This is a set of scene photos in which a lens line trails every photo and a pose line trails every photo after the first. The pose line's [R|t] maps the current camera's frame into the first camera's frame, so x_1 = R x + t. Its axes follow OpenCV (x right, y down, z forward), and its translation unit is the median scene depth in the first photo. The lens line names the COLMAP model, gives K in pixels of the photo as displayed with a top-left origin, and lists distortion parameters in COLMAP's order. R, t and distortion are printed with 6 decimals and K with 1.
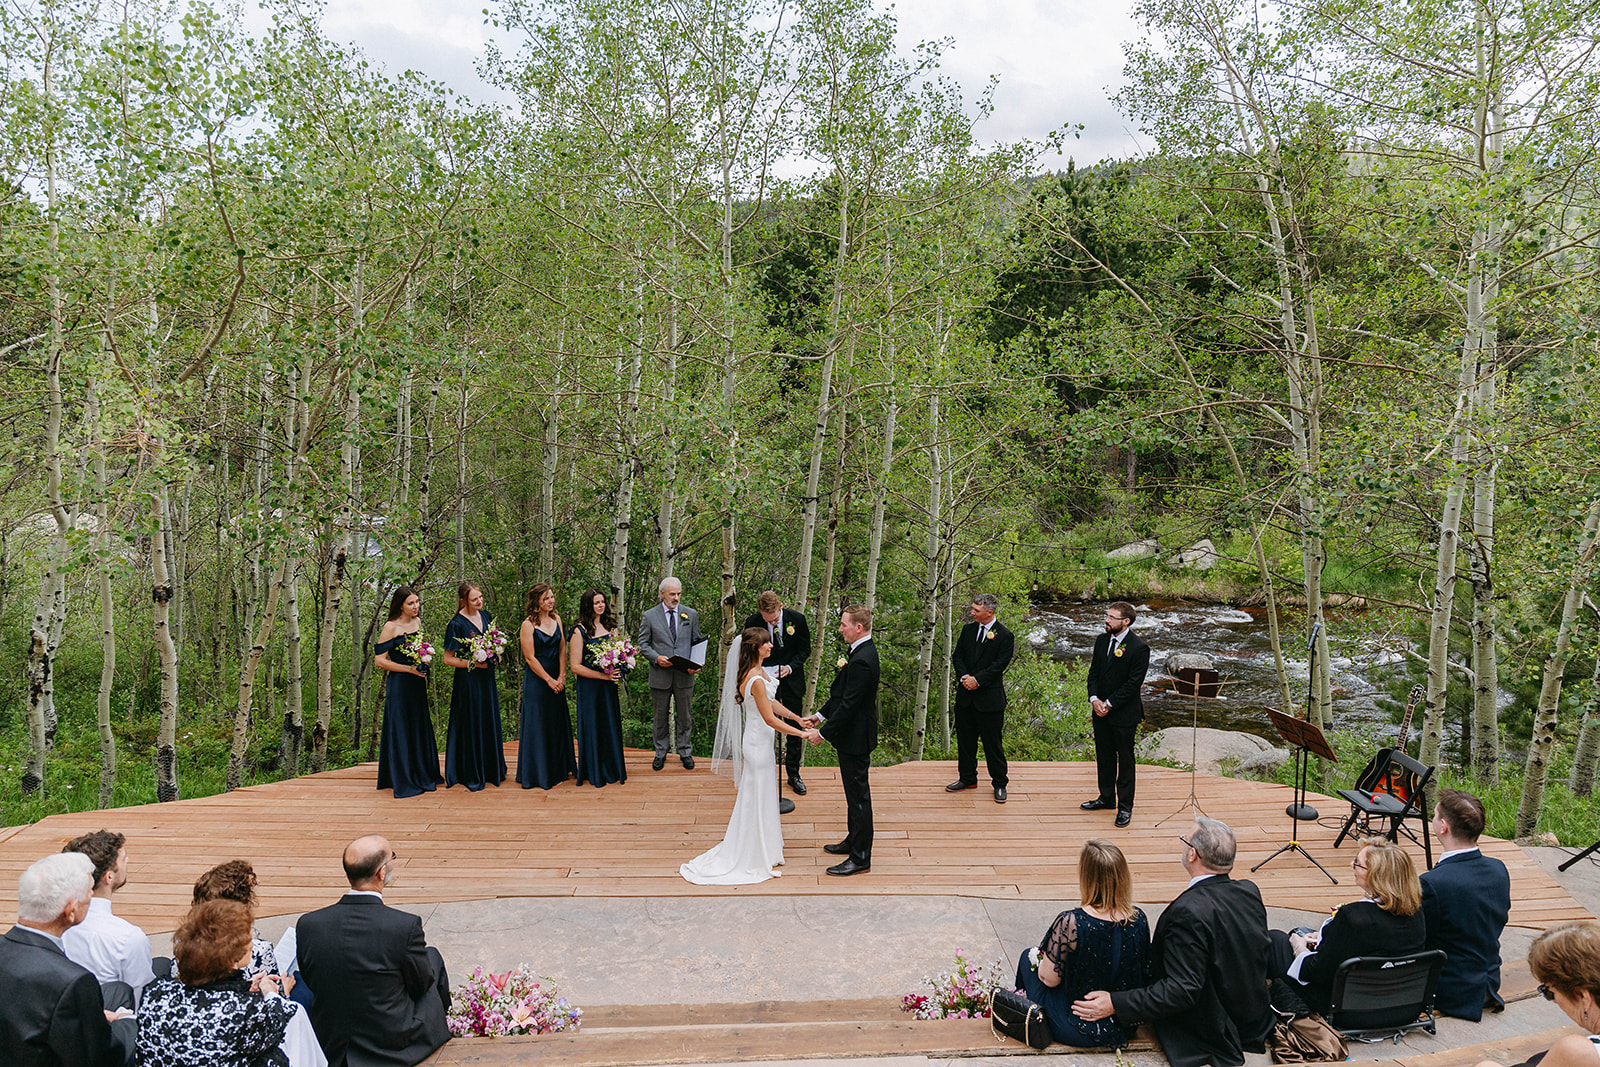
lens RADIAL K [[1058.9, 0, 800.0], [0, 1058.9, 533.5], [0, 0, 1]] dist [-0.017330, -0.004137]
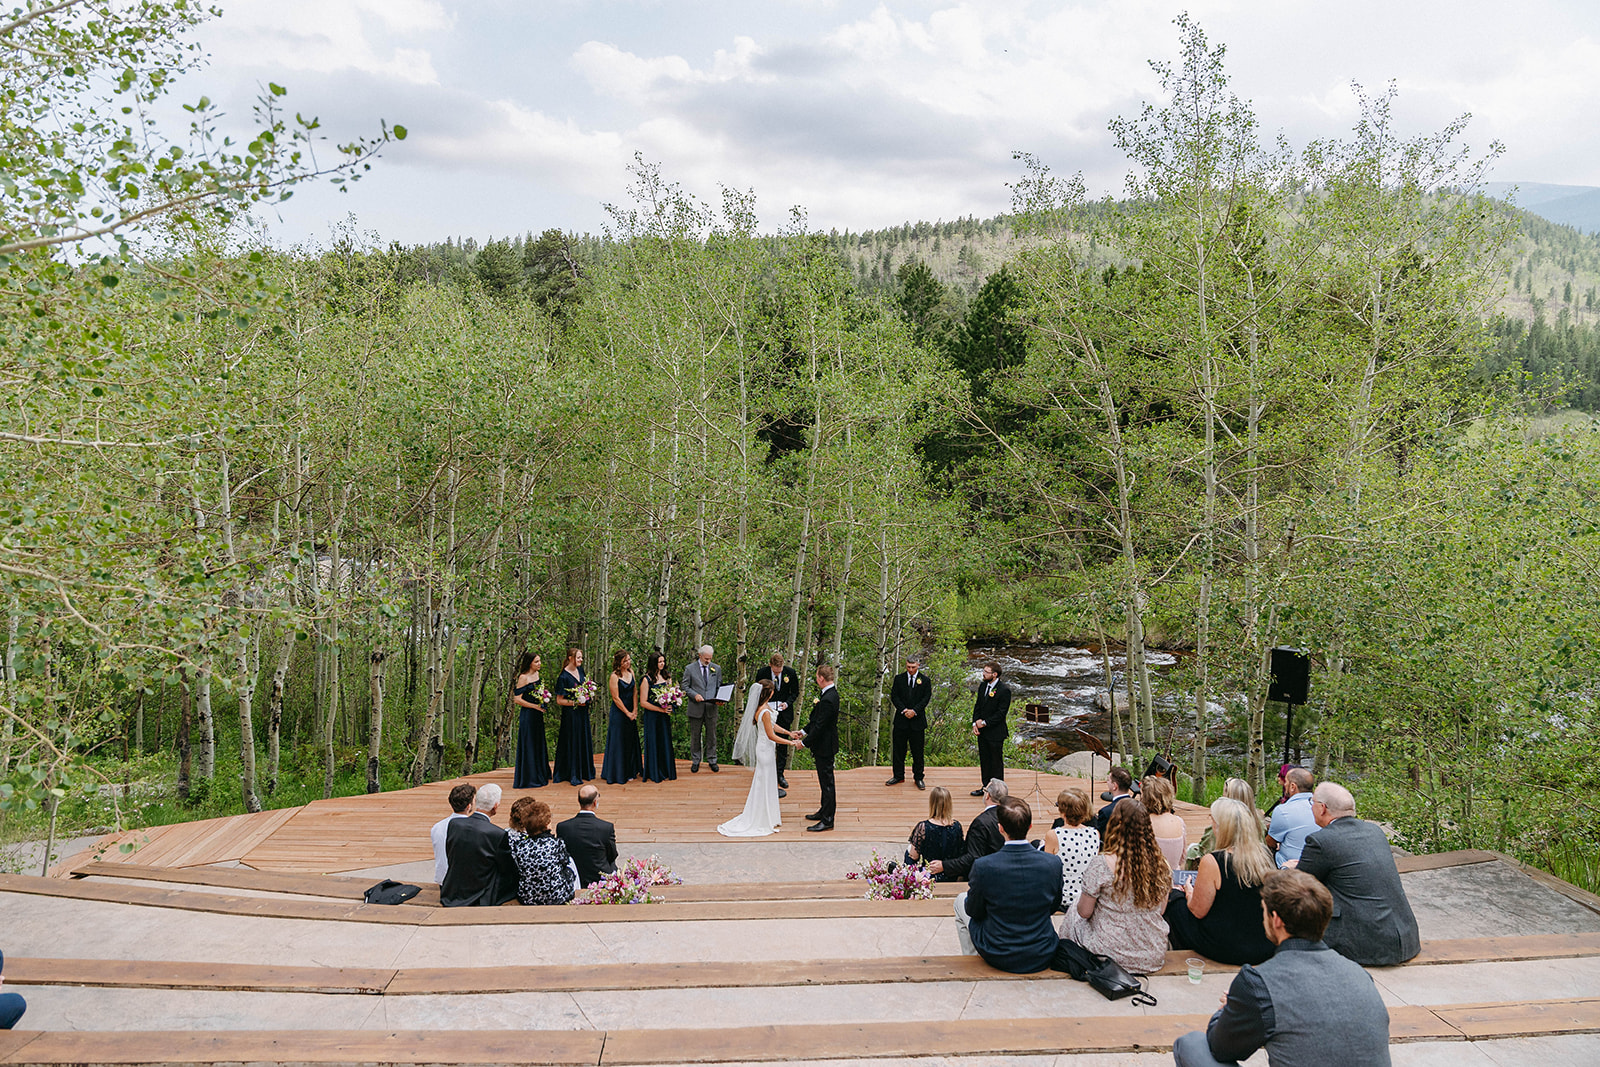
lens RADIAL K [[1064.2, 0, 800.0], [0, 1064.2, 533.5], [0, 0, 1]] dist [0.003815, -0.001959]
pose [[0.999819, 0.001548, 0.018968, -0.014959], [-0.000937, 0.999482, -0.032184, -0.072087], [-0.019008, 0.032160, 0.999302, -0.561804]]
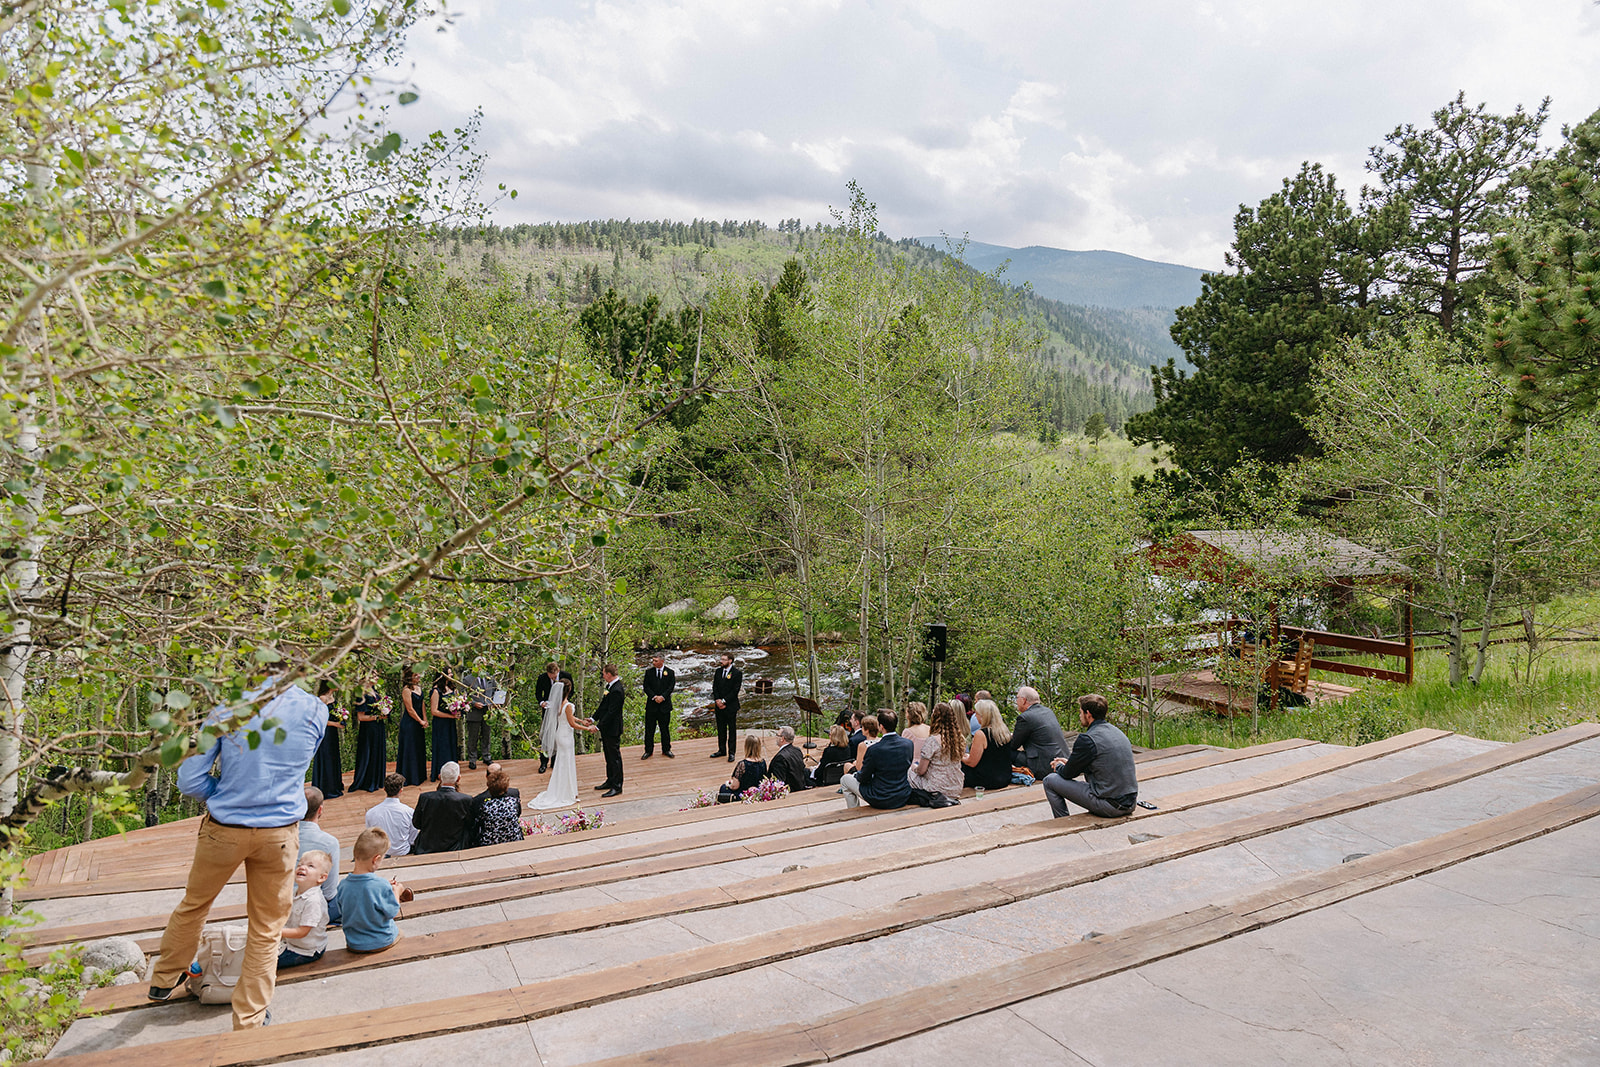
lens RADIAL K [[1064.2, 0, 800.0], [0, 1064.2, 533.5], [0, 0, 1]] dist [0.003815, -0.001959]
pose [[0.899601, -0.026205, 0.435926, -0.439144], [0.046509, 0.998270, -0.035970, -0.080833], [-0.434229, 0.052633, 0.899264, -0.891047]]
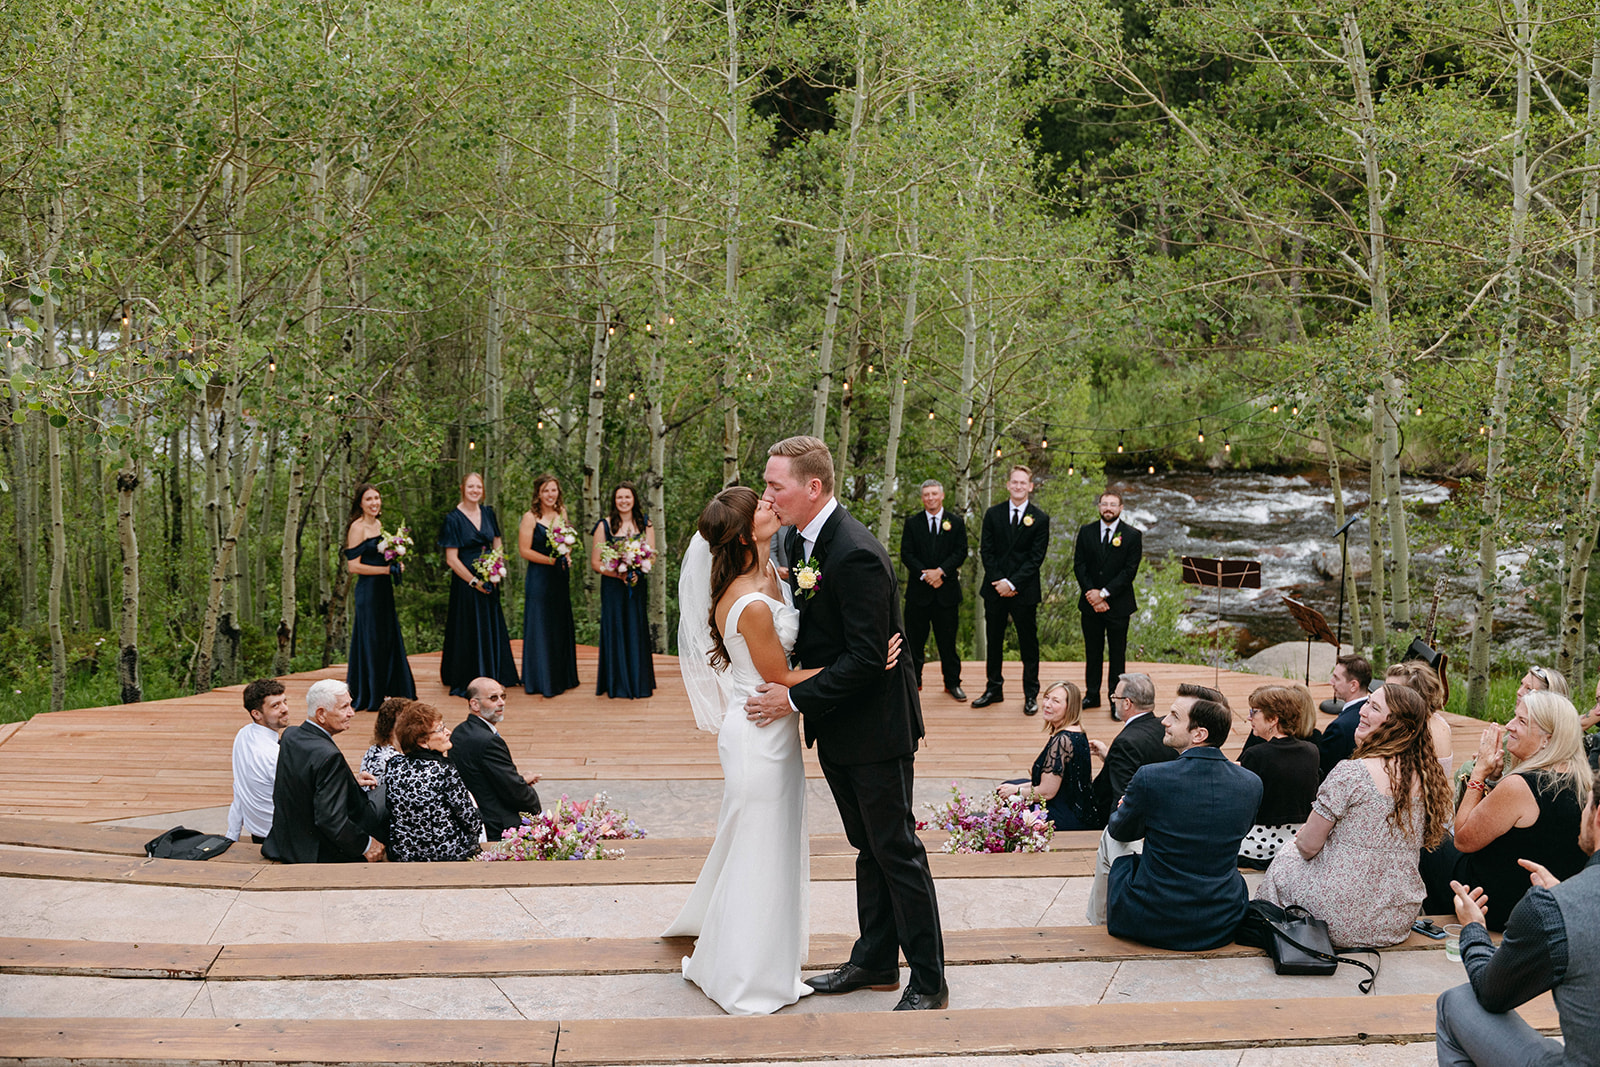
lens RADIAL K [[1825.4, 0, 838.0], [0, 1825.4, 534.2], [0, 0, 1]] dist [-0.033021, -0.034099]
pose [[0.999520, -0.001740, 0.030926, -0.027386], [-0.001470, 0.994628, 0.103501, -0.061795], [-0.030940, -0.103497, 0.994148, -0.596655]]
